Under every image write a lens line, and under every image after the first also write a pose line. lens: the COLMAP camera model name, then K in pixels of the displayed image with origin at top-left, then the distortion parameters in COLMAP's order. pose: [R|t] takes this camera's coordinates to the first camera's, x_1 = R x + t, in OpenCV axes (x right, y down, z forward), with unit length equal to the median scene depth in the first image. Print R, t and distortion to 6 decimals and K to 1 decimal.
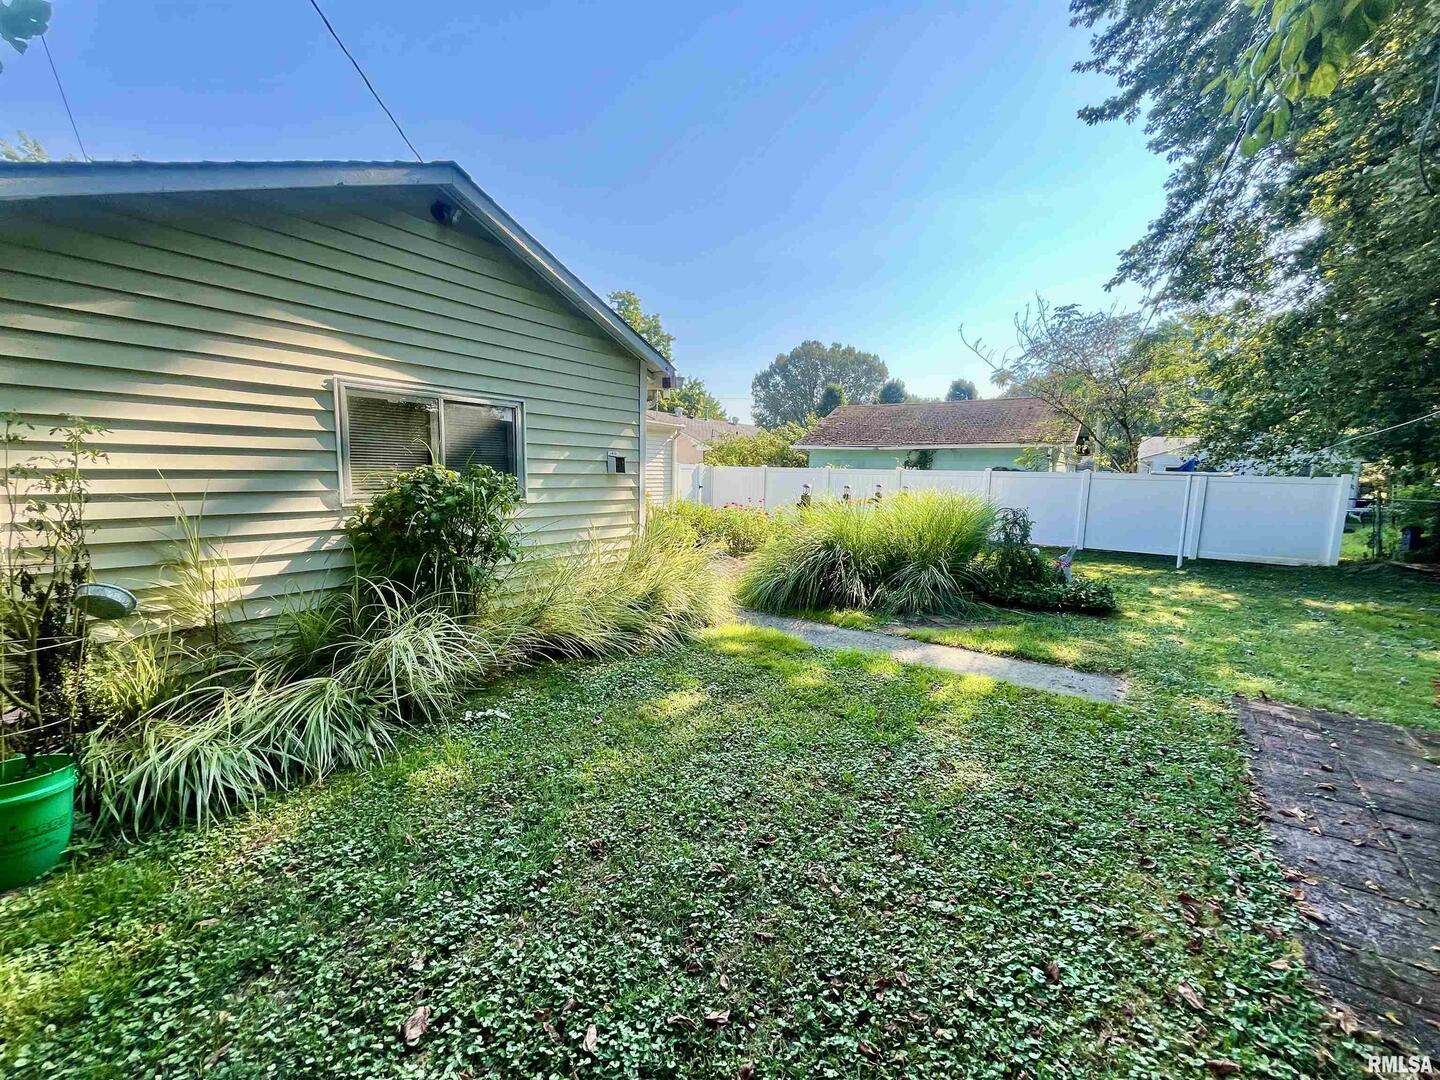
lens RADIAL K [[574.5, 0, 720.0], [0, 574.5, 540.0], [0, 0, 1]] dist [0.000135, 0.000026]
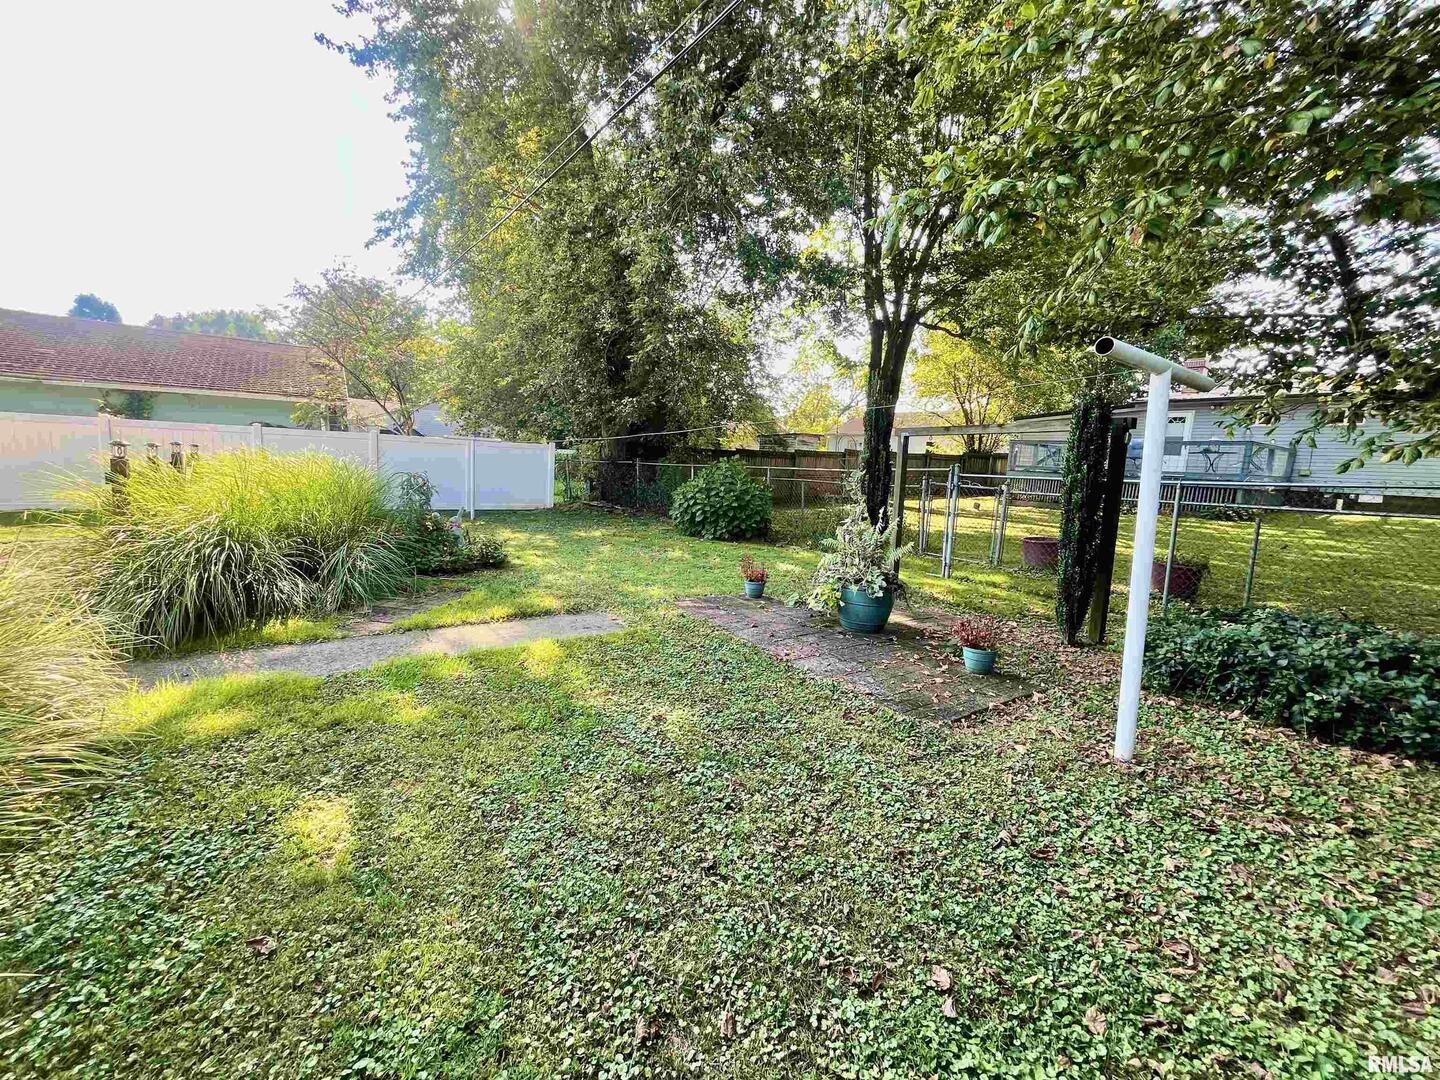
lens RADIAL K [[574.5, 0, 720.0], [0, 574.5, 540.0], [0, 0, 1]] dist [0.000135, 0.000026]
pose [[0.357130, -0.131981, 0.924683, -0.300226], [0.067353, 0.991029, 0.115438, -0.031207], [-0.931623, 0.021054, 0.362815, 0.288994]]
